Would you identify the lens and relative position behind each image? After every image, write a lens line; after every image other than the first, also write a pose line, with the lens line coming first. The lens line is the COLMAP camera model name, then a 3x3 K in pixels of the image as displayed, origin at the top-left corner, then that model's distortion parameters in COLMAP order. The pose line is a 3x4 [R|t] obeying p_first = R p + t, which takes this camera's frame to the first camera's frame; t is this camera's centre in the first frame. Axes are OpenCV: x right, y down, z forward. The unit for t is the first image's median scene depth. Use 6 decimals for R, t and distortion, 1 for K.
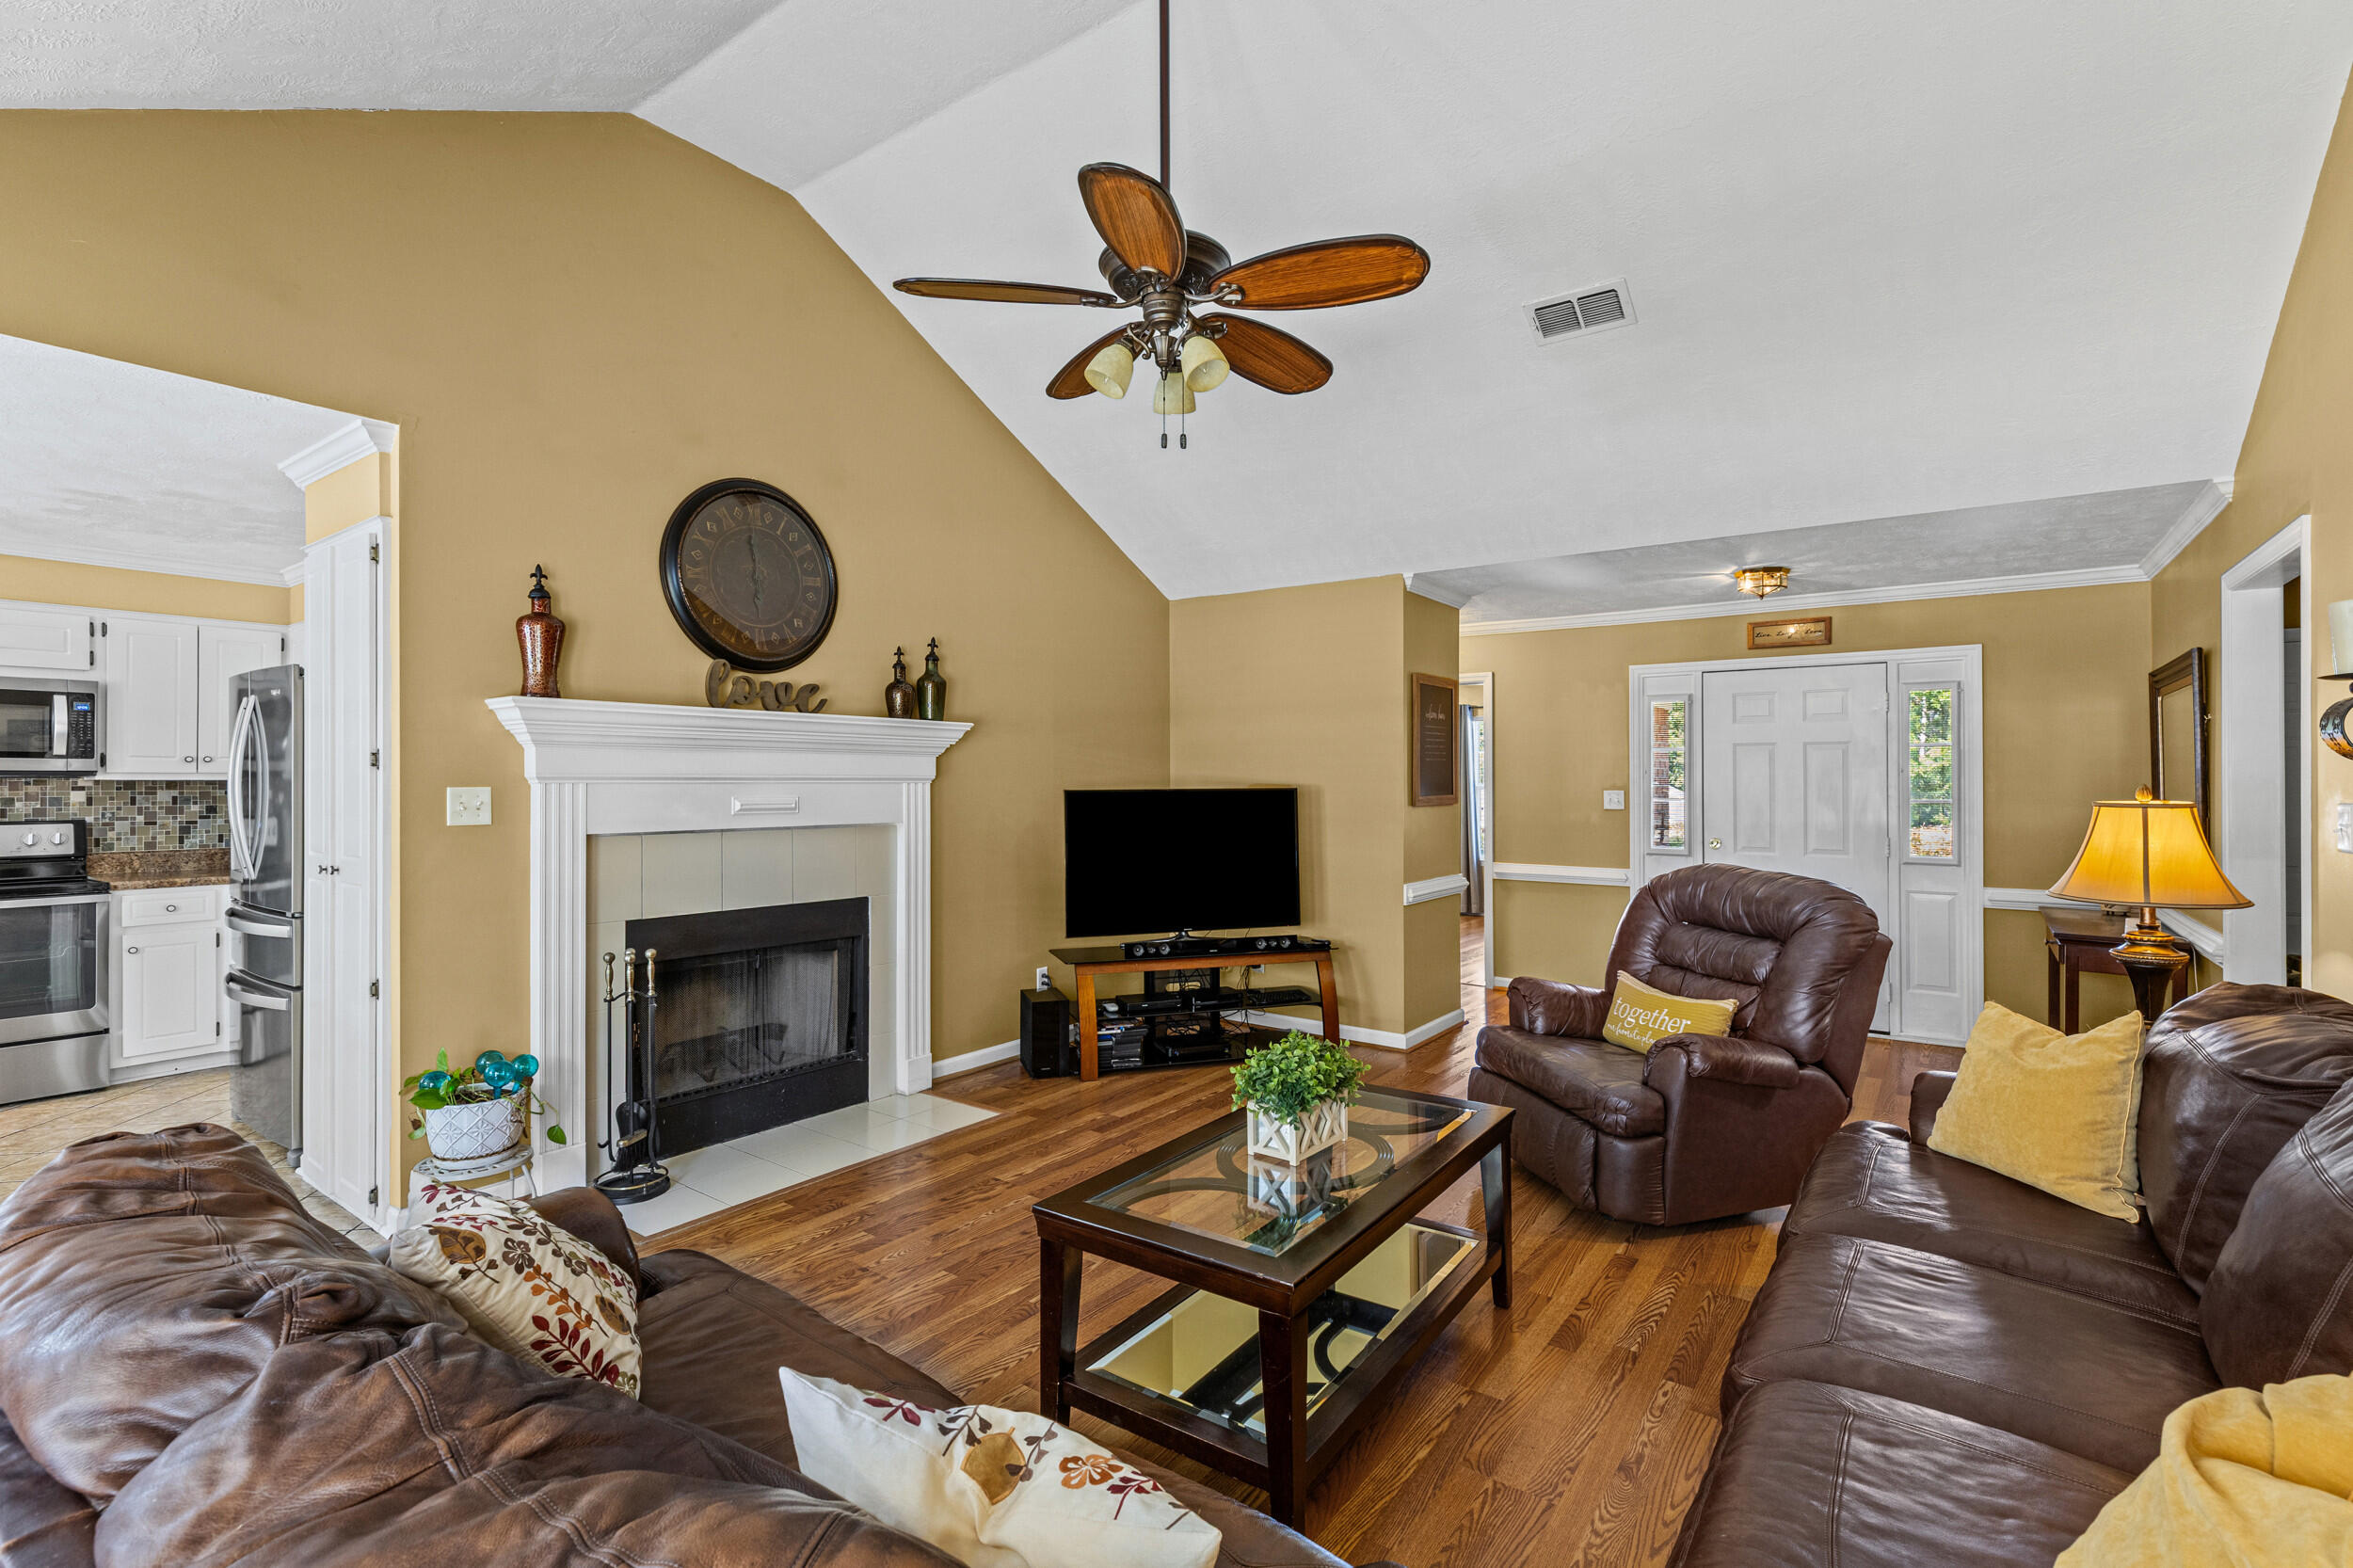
lens RADIAL K [[1054.7, 0, 1184.6], [0, 1054.7, 777.2], [0, 0, 1]] dist [0.008286, -0.000072]
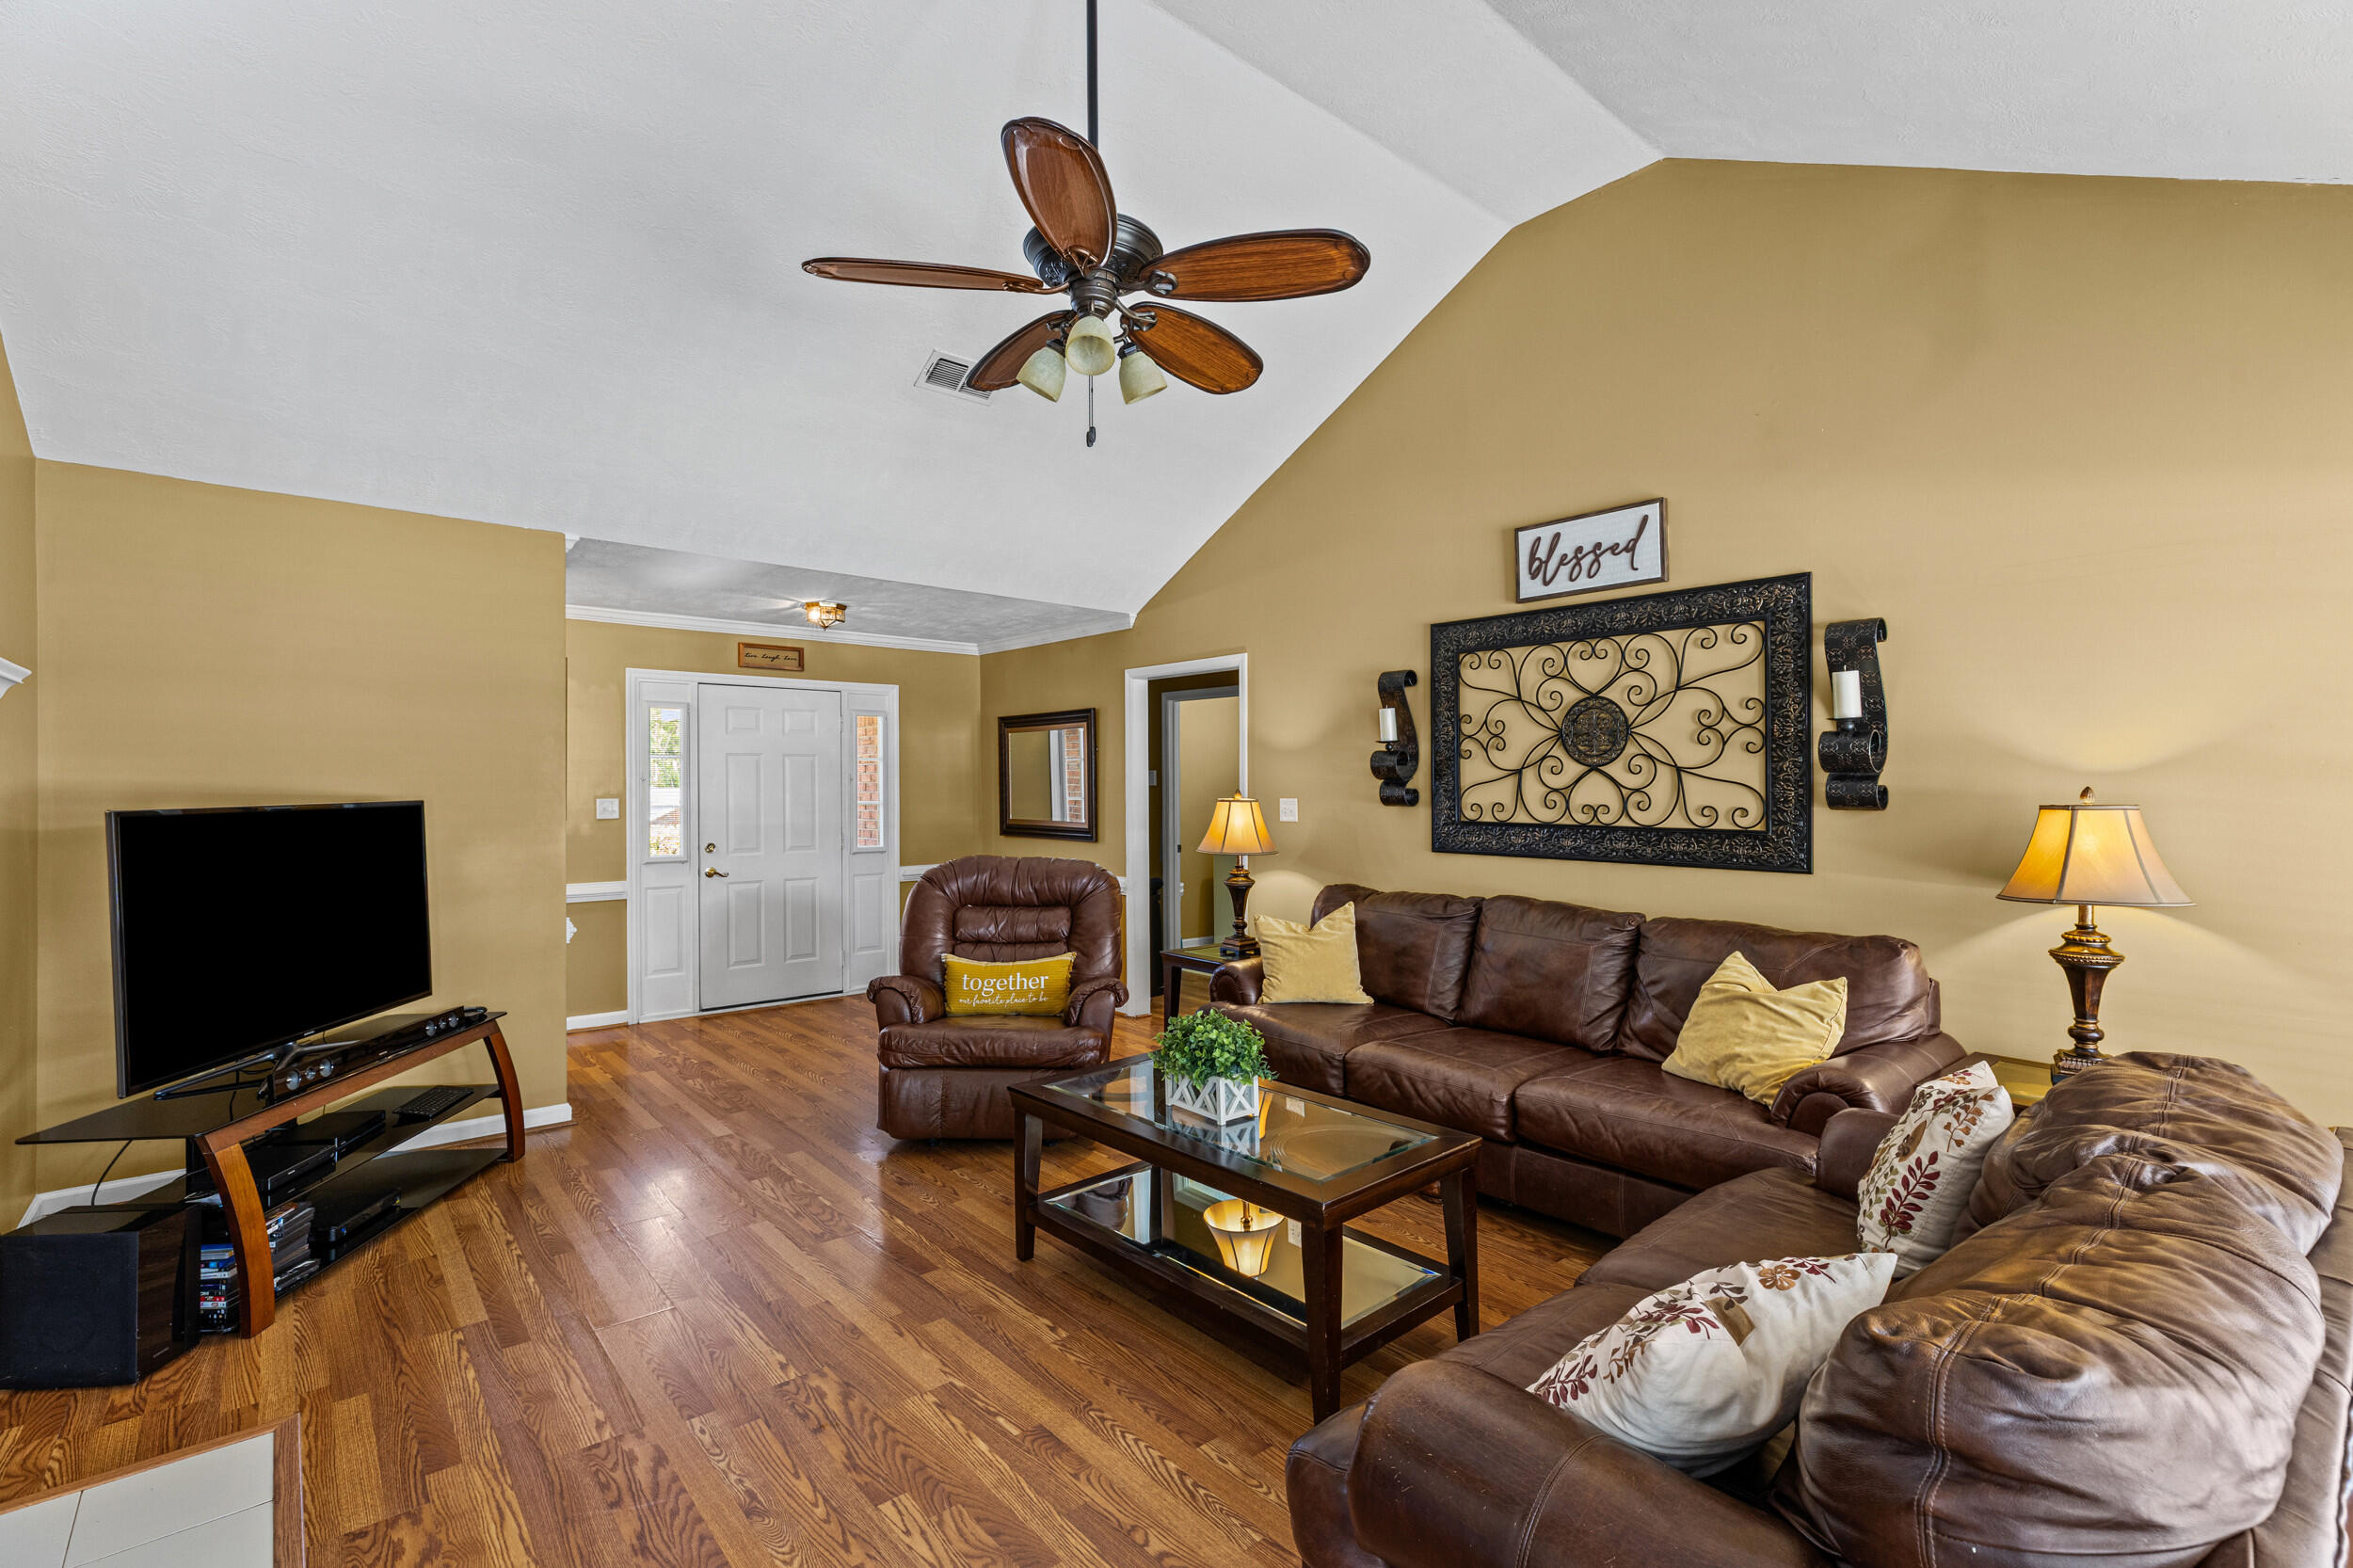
lens RADIAL K [[1046.0, 0, 1182.5], [0, 1046.0, 762.5], [0, 0, 1]] dist [0.007079, -0.000019]
pose [[0.233085, 0.022418, 0.972198, -0.507038], [-0.002288, 0.999744, -0.022504, 0.000878], [-0.972454, 0.003021, 0.233077, 0.388510]]
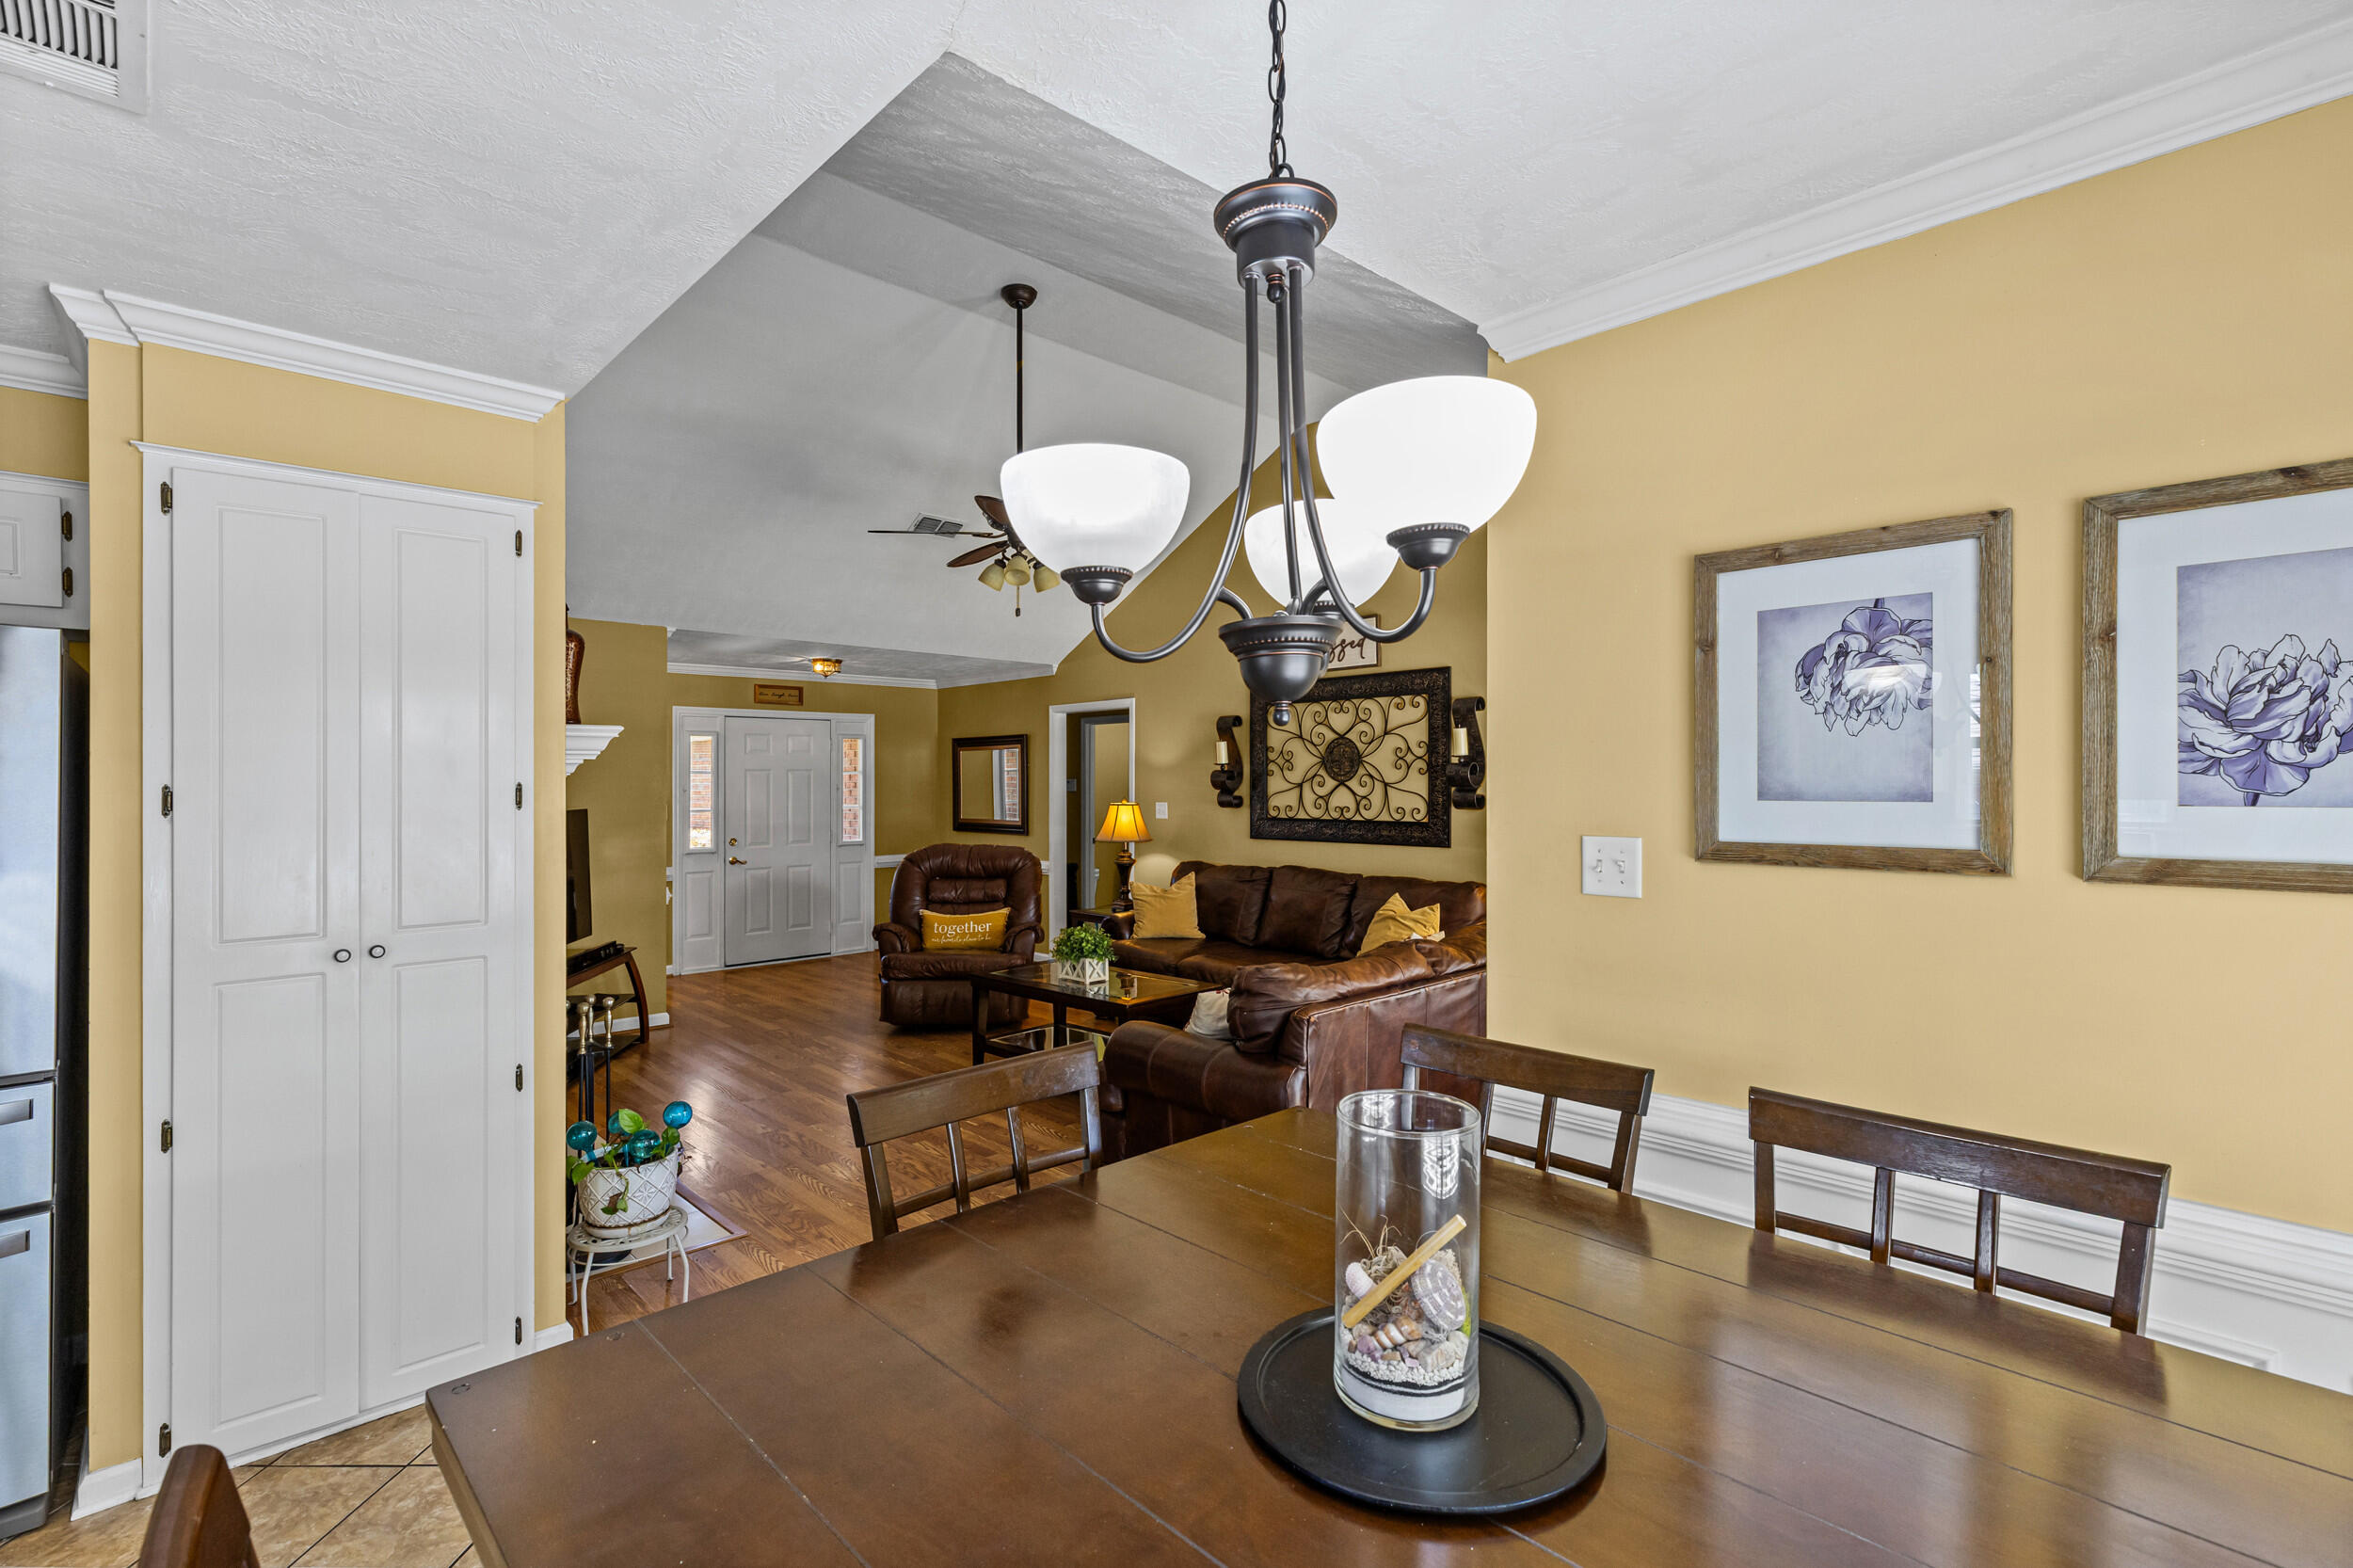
lens RADIAL K [[1084.1, 0, 1176.5], [0, 1084.1, 784.0], [0, 0, 1]] dist [0.002562, -0.000046]
pose [[0.196284, -0.002089, 0.980545, -0.983678], [0.004023, 0.999991, 0.001325, -0.015654], [-0.980539, 0.003684, 0.196290, 0.200321]]
